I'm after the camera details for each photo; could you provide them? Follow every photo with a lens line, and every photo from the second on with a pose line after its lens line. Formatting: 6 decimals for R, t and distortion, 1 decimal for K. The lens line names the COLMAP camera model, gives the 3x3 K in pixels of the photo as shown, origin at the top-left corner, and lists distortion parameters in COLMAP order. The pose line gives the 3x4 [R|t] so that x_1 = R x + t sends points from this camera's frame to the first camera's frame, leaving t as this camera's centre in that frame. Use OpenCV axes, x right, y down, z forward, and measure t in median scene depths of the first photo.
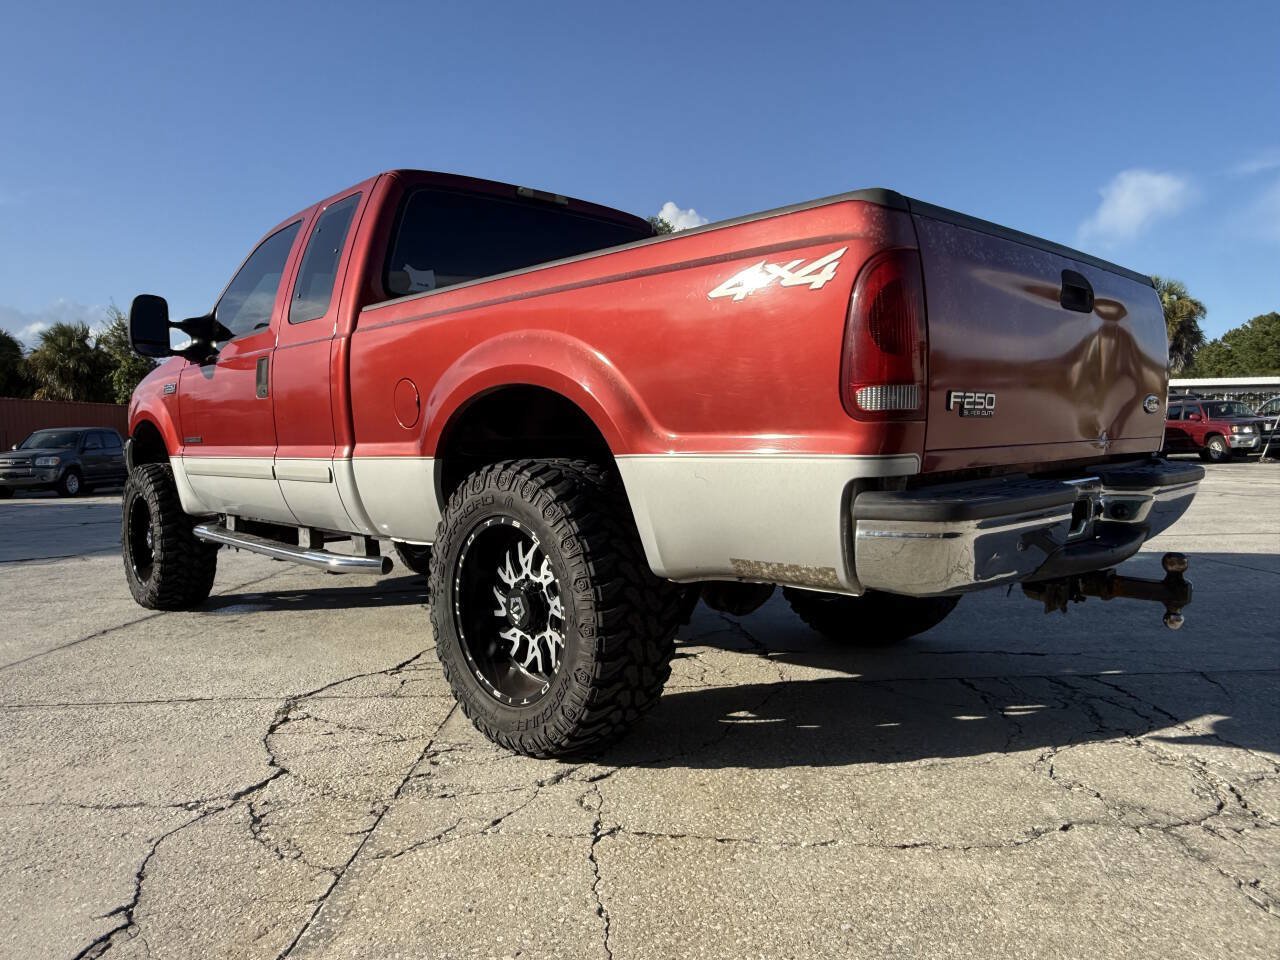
lens RADIAL K [[884.9, 0, 632.7], [0, 884.9, 479.3], [0, 0, 1]] dist [-0.004150, 0.008525]
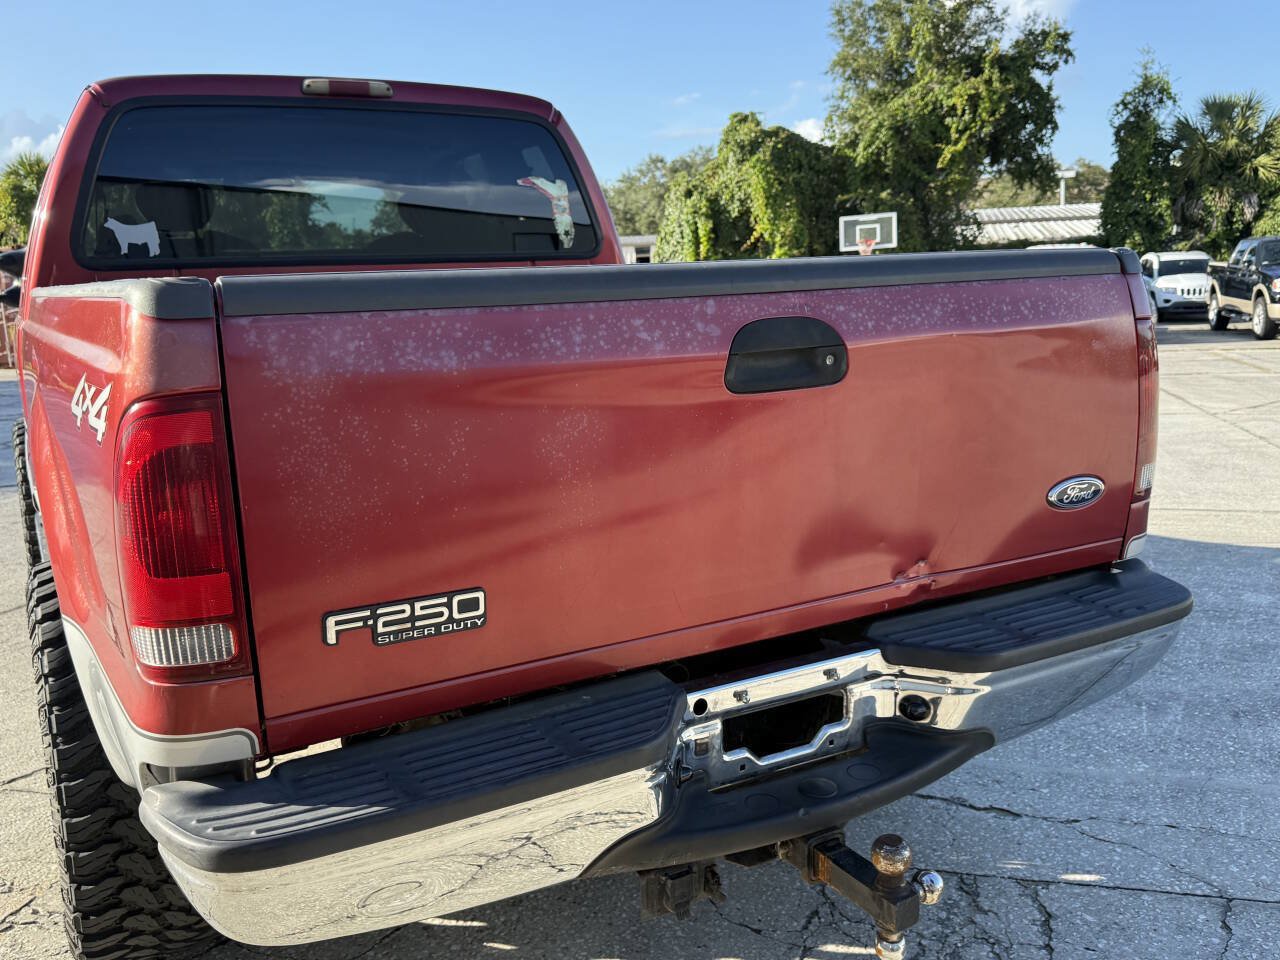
lens RADIAL K [[1130.3, 0, 643.4], [0, 1130.3, 482.5], [0, 0, 1]] dist [0.056861, -0.140488]
pose [[0.968565, 0.031197, -0.246798, 0.557972], [0.003802, 0.990133, 0.140081, -0.218016], [0.248733, -0.136616, 0.958889, 0.253440]]
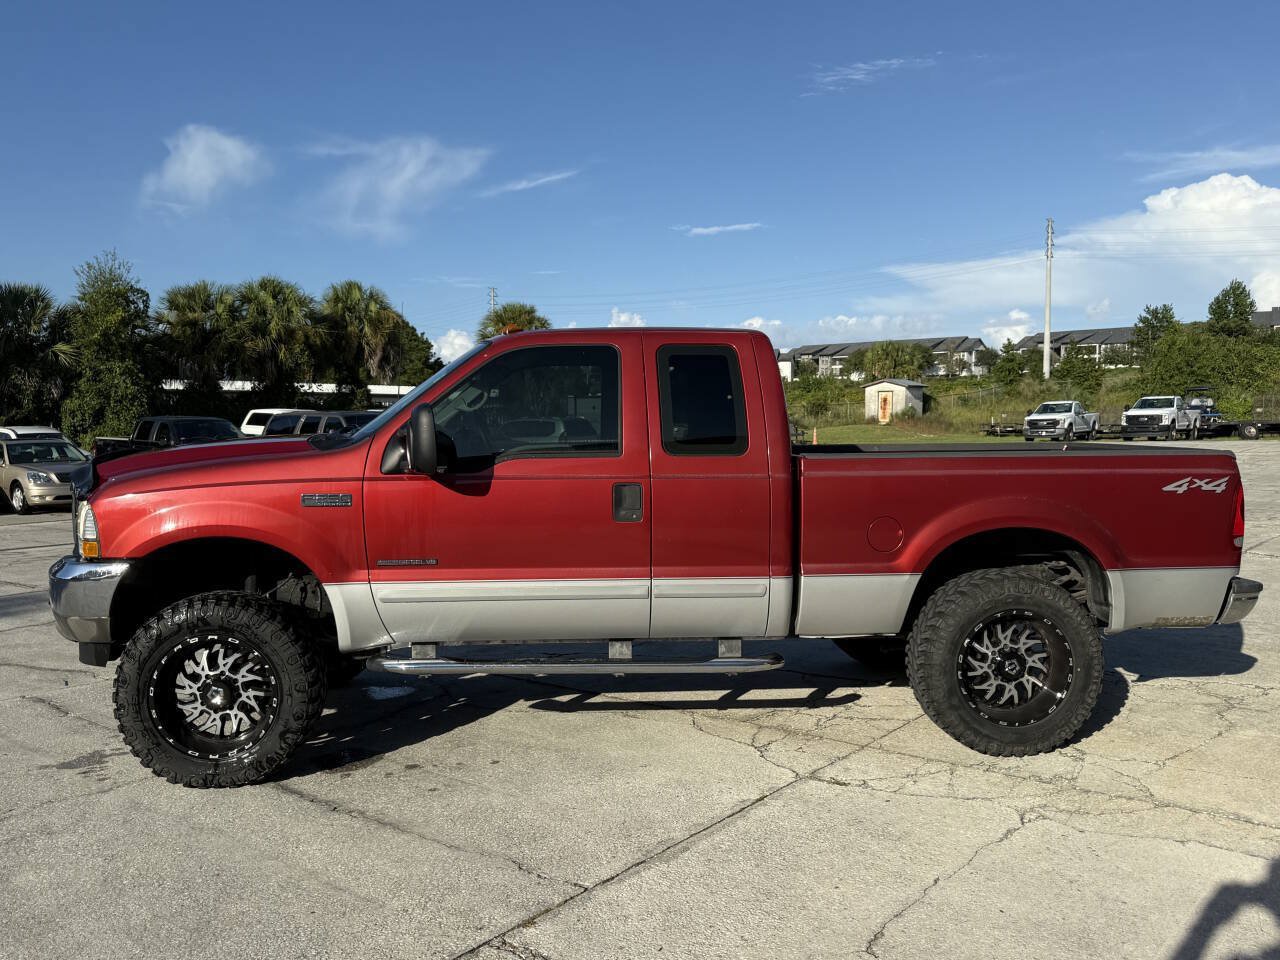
lens RADIAL K [[1078.9, 0, 640.0], [0, 1078.9, 480.0], [0, 0, 1]] dist [0.187653, -0.395845]
pose [[0.630330, -0.023069, 0.775985, -2.125895], [0.027023, 0.999605, 0.007766, -0.227755], [-0.775857, 0.016074, 0.630704, 0.272025]]
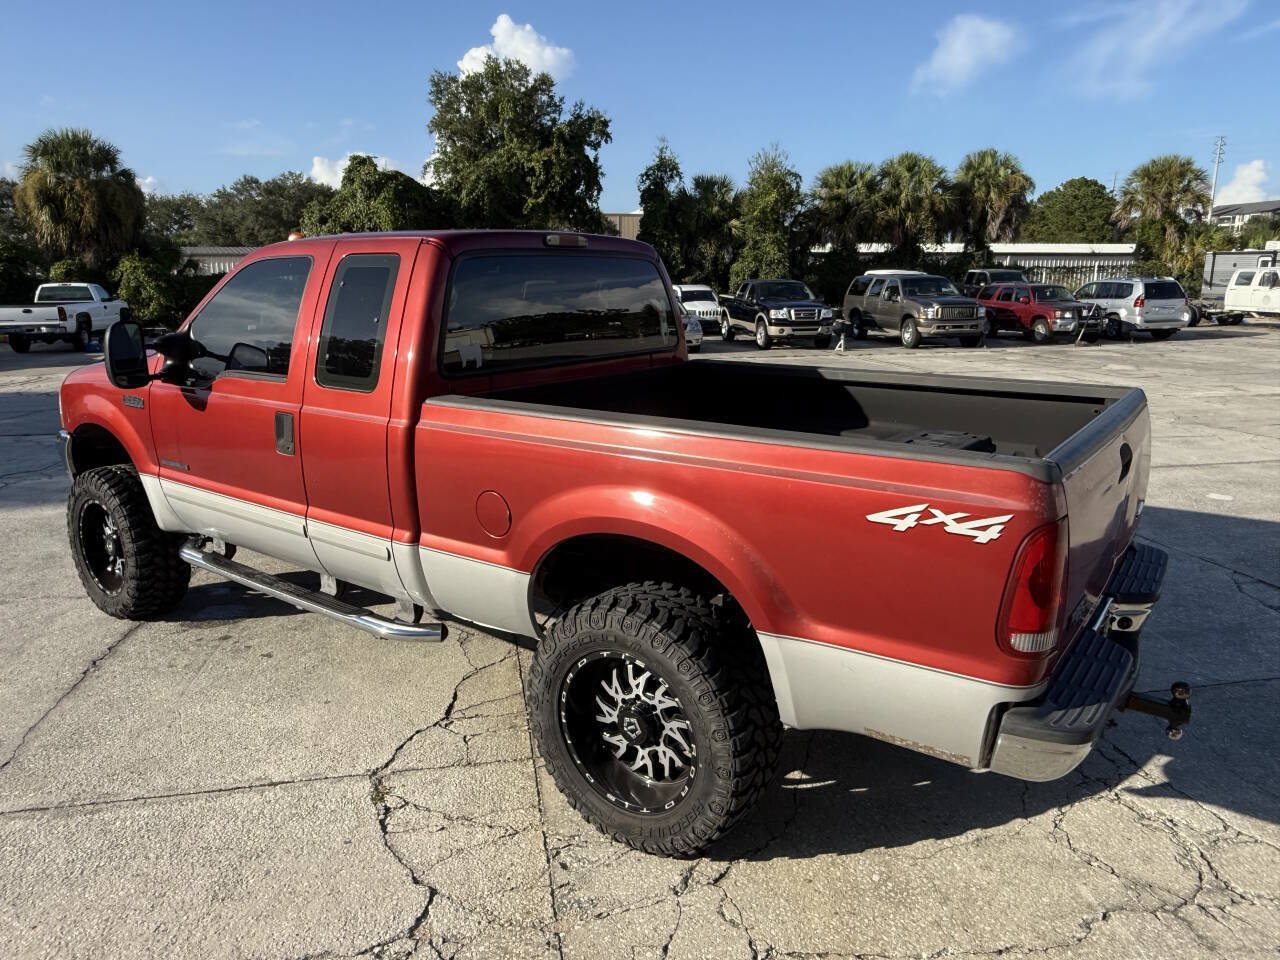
lens RADIAL K [[884.9, 0, 632.7], [0, 884.9, 479.3], [0, 0, 1]] dist [-0.004150, 0.008525]
pose [[0.983642, -0.019789, 0.179043, -0.329711], [-0.012367, 0.984184, 0.176718, -0.365187], [-0.179708, -0.176041, 0.967840, -0.021582]]
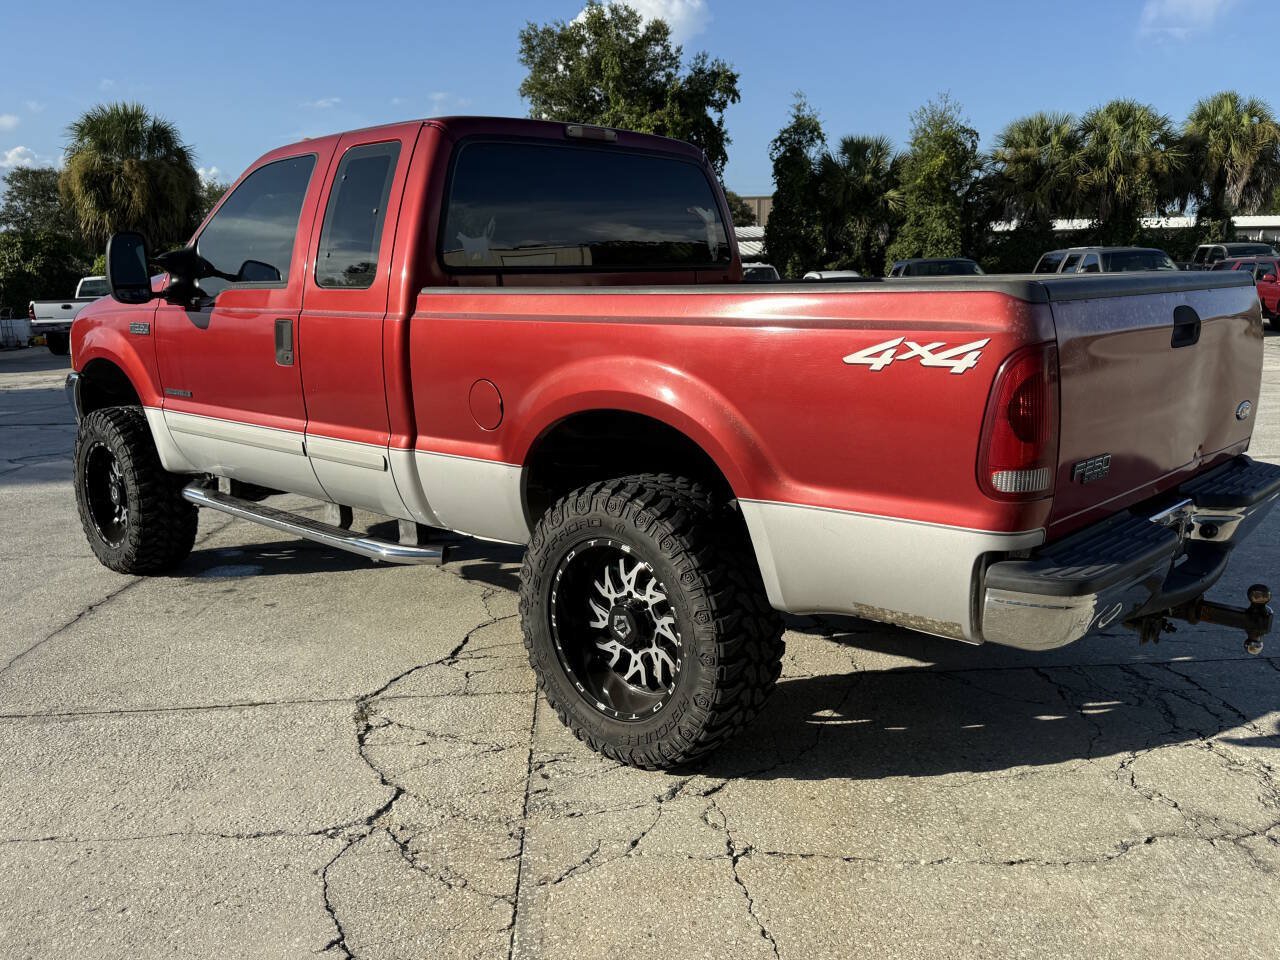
lens RADIAL K [[1086.8, 0, 648.2], [0, 1086.8, 479.1], [0, 0, 1]] dist [0.111218, -0.180542]
pose [[0.997917, -0.005686, 0.064255, -0.184058], [-0.003112, 0.990704, 0.135997, -0.196481], [-0.064431, -0.135914, 0.988623, -0.223412]]
